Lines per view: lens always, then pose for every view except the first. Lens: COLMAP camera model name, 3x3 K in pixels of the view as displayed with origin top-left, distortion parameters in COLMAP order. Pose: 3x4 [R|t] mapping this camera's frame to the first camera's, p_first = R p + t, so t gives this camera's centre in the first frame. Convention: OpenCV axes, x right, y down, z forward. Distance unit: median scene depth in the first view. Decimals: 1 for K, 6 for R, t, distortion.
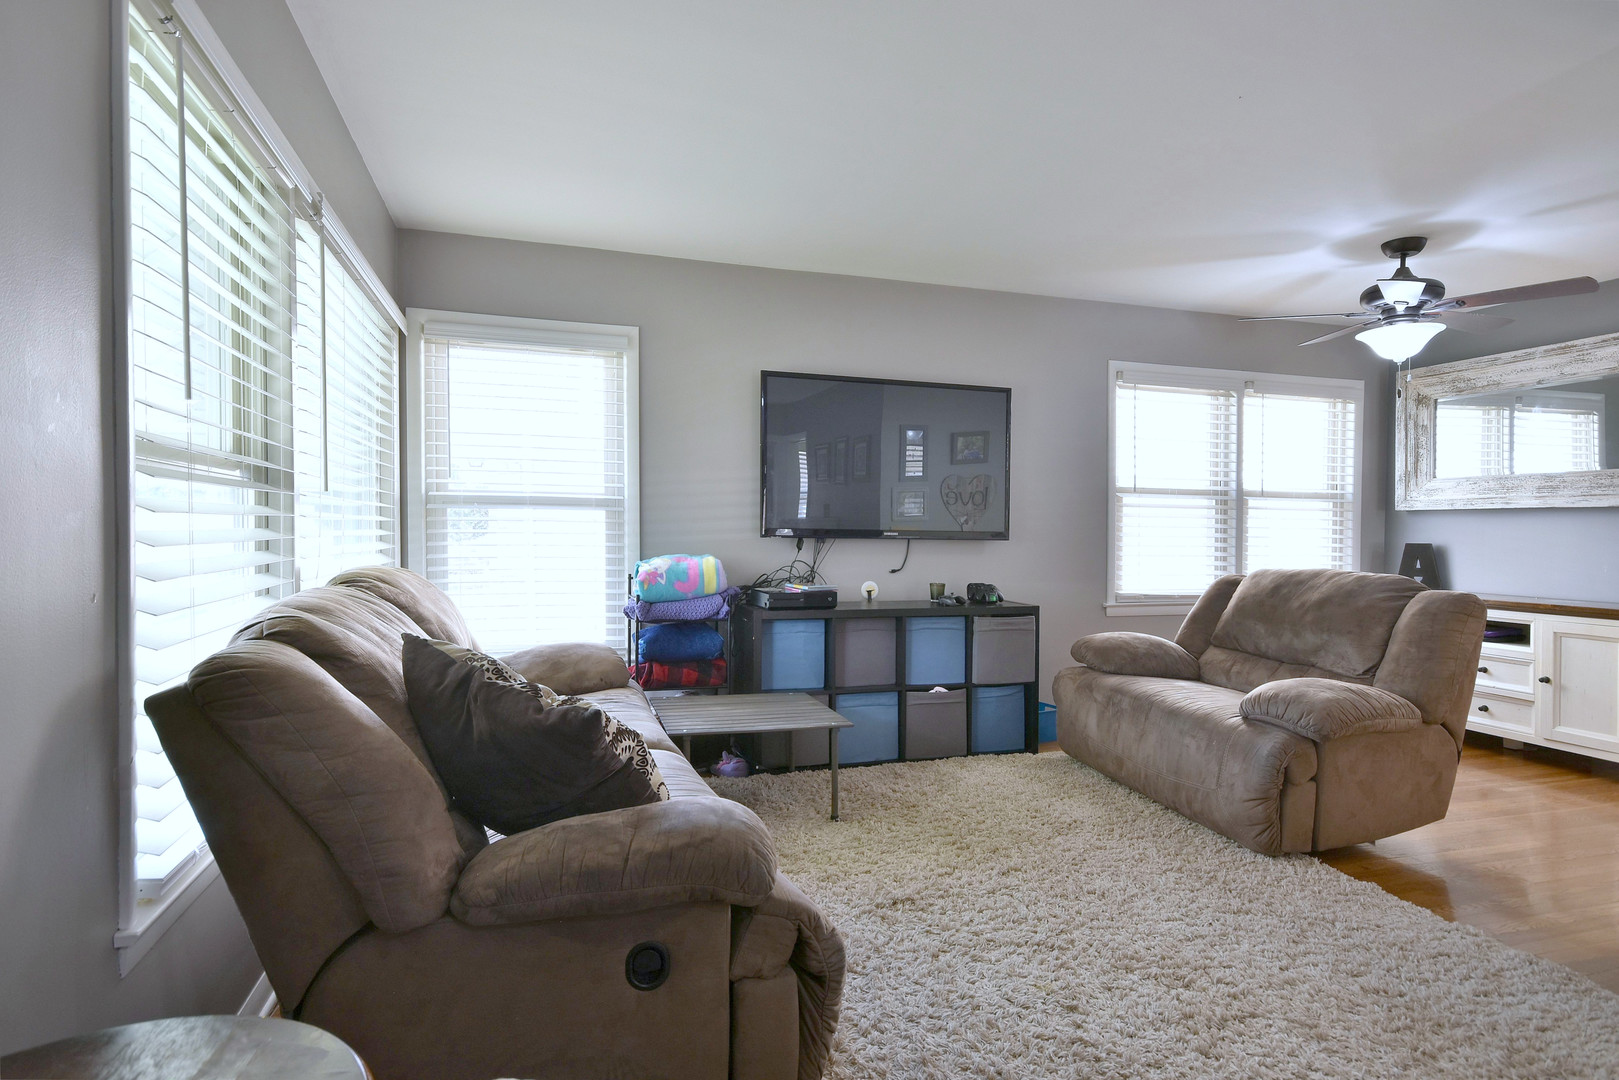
lens RADIAL K [[861.3, 0, 823.3], [0, 861.3, 543.1], [0, 0, 1]] dist [0.014390, 0.003682]
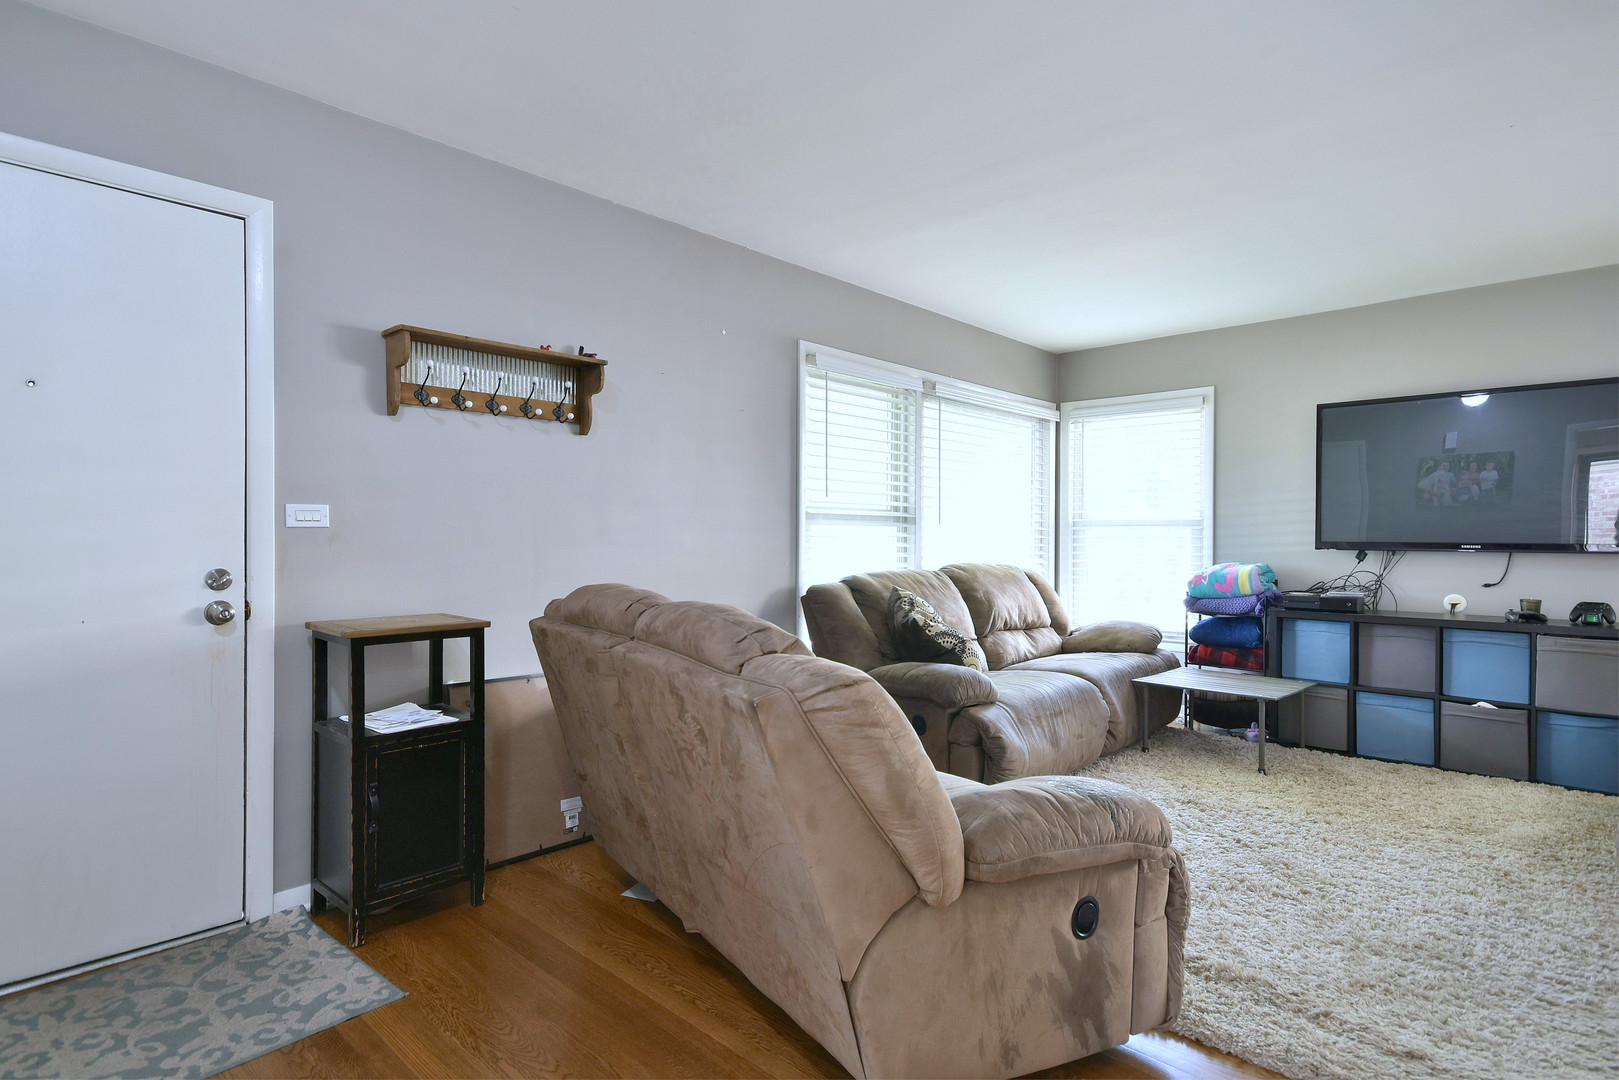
lens RADIAL K [[861.3, 0, 805.3], [0, 861.3, 551.4], [0, 0, 1]] dist [0.014390, 0.003682]
pose [[0.477148, 0.005391, -0.878806, 0.632671], [-0.012101, 0.999927, -0.000436, 0.005062], [0.878740, 0.010842, 0.477178, -0.151631]]
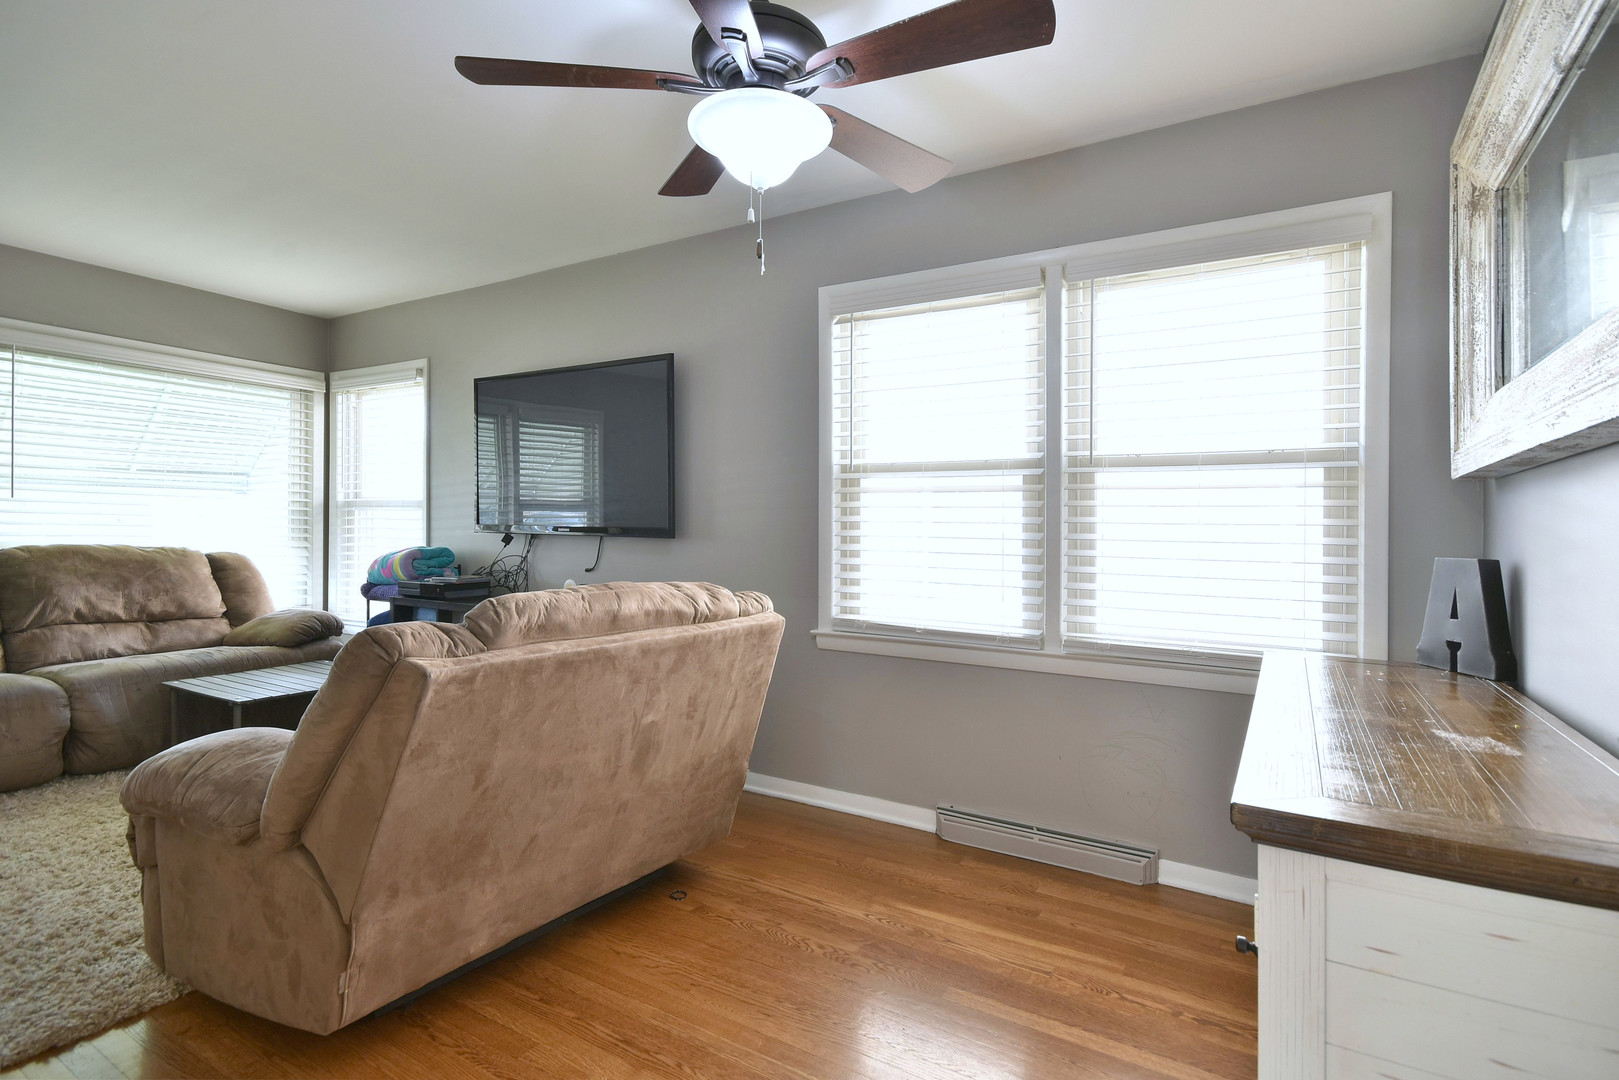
lens RADIAL K [[788.0, 0, 813.2], [0, 788.0, 530.0], [0, 0, 1]] dist [0.020959, -0.009680]
pose [[0.650045, 0.000380, -0.759895, 0.985074], [-0.020740, 0.999636, -0.017243, -0.000964], [0.759612, 0.026969, 0.649817, 0.691978]]
